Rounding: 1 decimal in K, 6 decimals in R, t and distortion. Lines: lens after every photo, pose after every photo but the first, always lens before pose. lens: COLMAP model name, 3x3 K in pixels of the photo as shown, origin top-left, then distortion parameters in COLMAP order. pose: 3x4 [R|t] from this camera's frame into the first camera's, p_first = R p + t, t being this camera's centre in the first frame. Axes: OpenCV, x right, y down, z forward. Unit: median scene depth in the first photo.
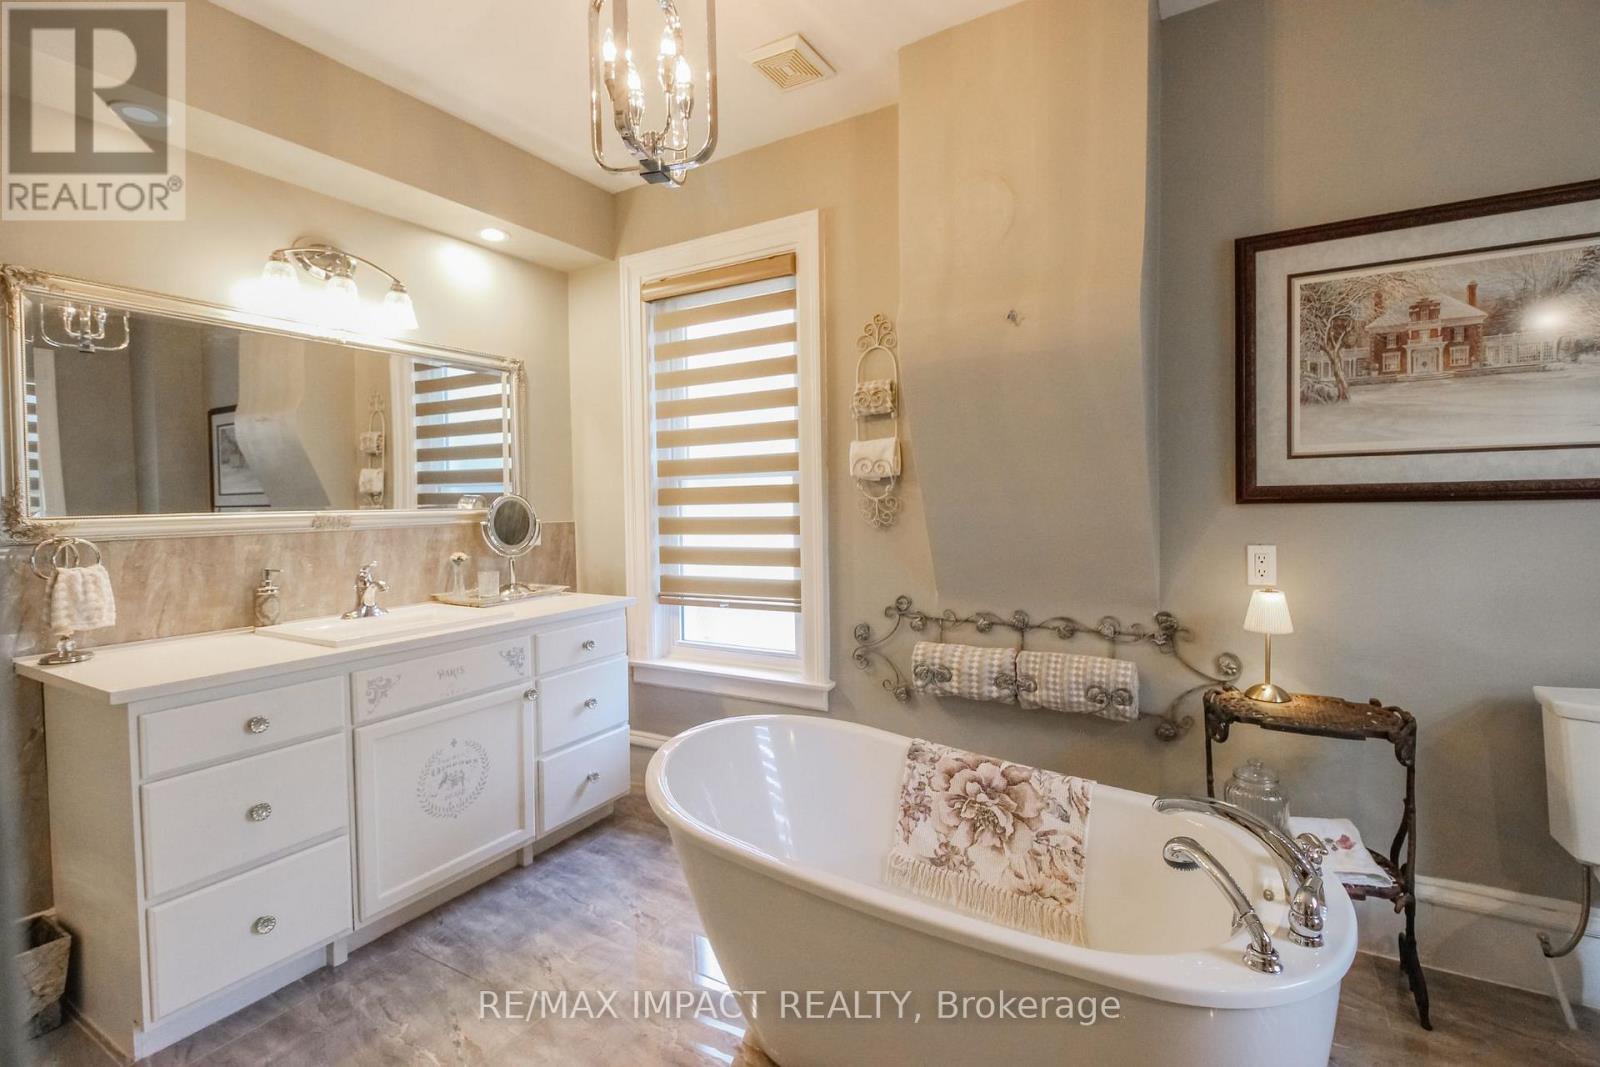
lens RADIAL K [[742.3, 0, 812.0], [0, 742.3, 521.6], [0, 0, 1]] dist [0.002828, -0.000467]
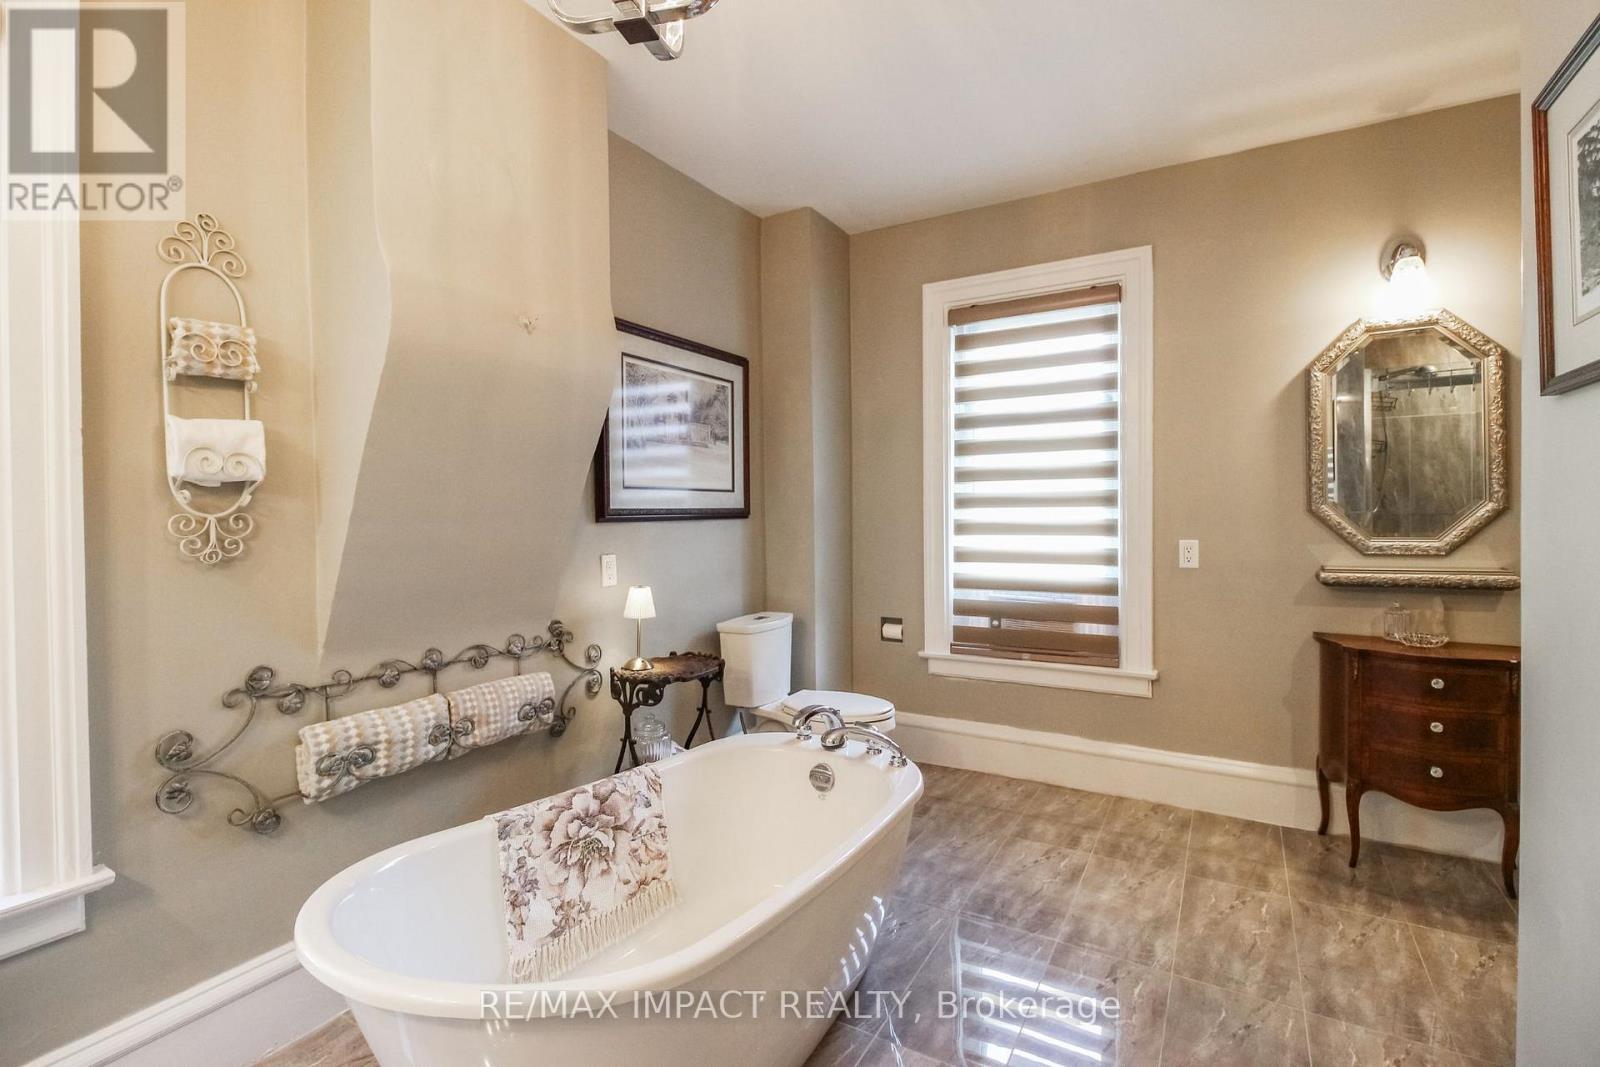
lens RADIAL K [[742.3, 0, 813.3], [0, 742.3, 523.0], [0, 0, 1]] dist [0.002828, -0.000467]
pose [[-0.029697, 0.002907, 0.999555, -0.654323], [0.037486, 0.999296, -0.001792, -0.007250], [-0.998856, 0.037416, -0.029785, 0.650453]]
